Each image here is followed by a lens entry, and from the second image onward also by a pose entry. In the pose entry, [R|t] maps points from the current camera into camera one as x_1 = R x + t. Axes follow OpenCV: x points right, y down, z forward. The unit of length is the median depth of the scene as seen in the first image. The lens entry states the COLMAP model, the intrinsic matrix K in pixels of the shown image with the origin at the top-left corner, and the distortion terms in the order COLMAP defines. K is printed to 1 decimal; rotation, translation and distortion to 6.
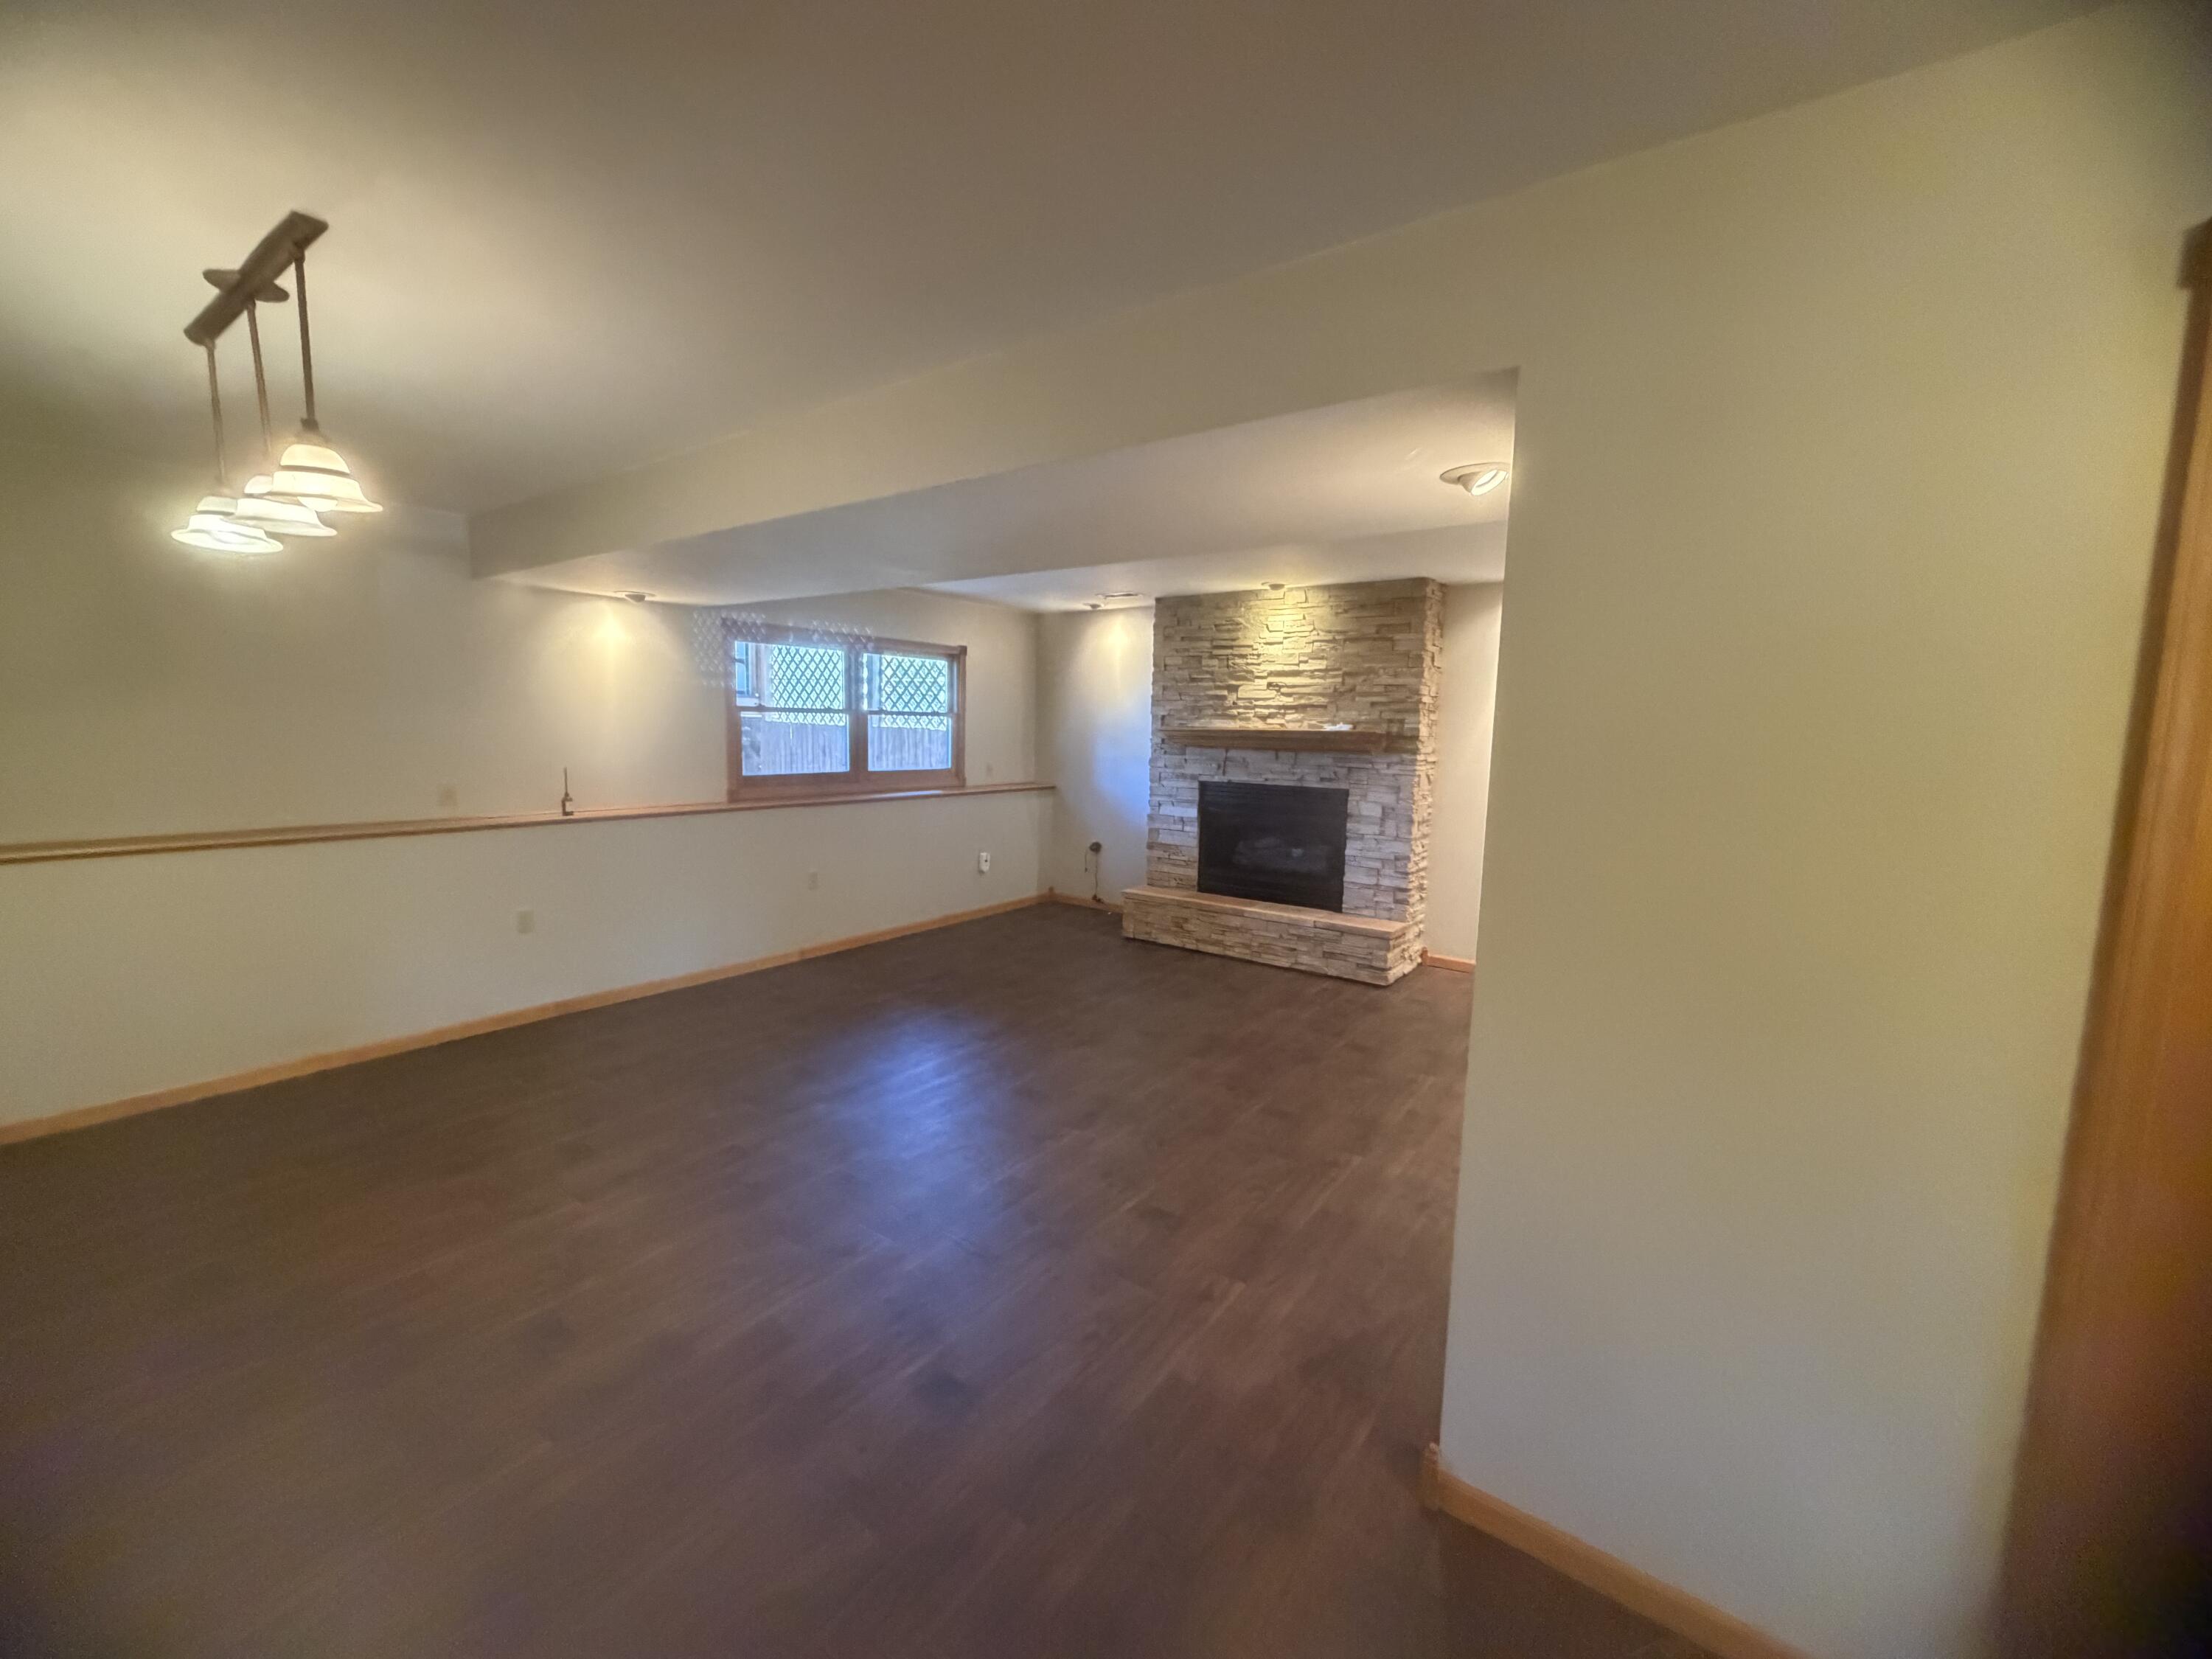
lens RADIAL K [[880.7, 0, 1099.2], [0, 880.7, 829.5], [0, 0, 1]] dist [0.000135, 0.000002]
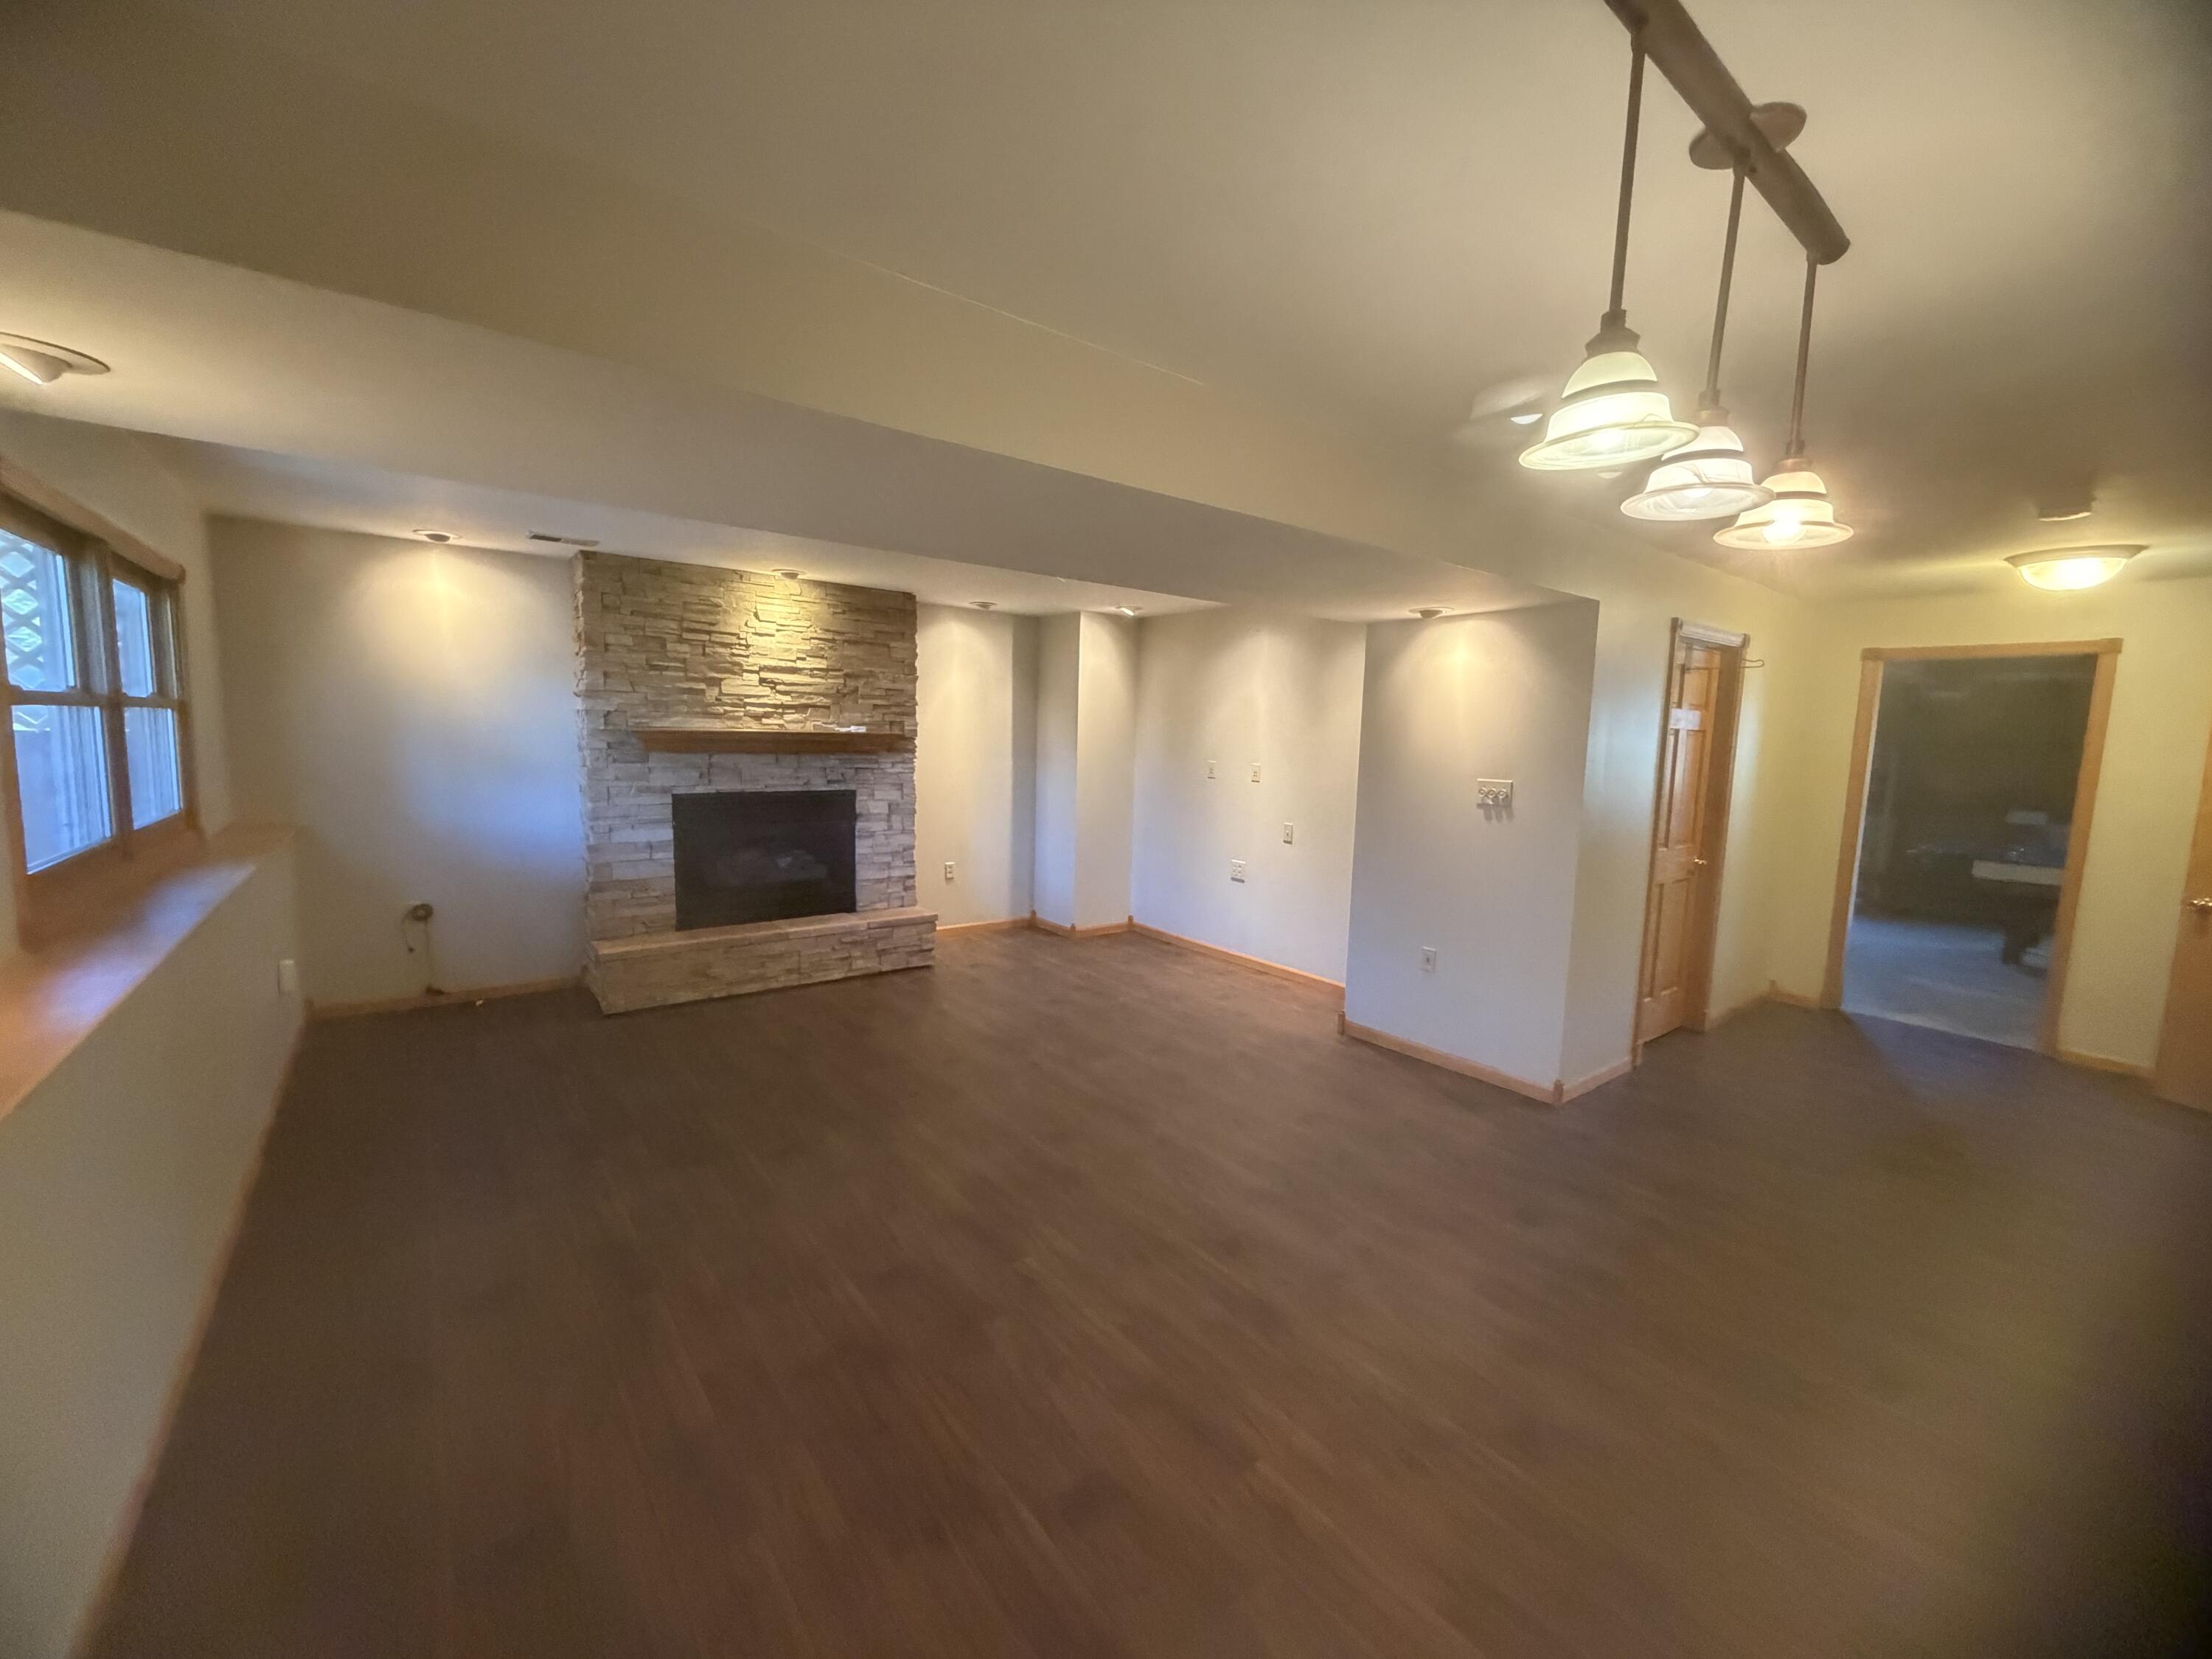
lens RADIAL K [[880.7, 0, 1099.2], [0, 880.7, 829.5], [0, 0, 1]] dist [0.000135, 0.000002]
pose [[0.277313, -0.119517, 0.953317, -0.590135], [0.091238, 0.991024, 0.097704, -0.071281], [-0.956438, 0.059884, 0.285728, 0.430100]]
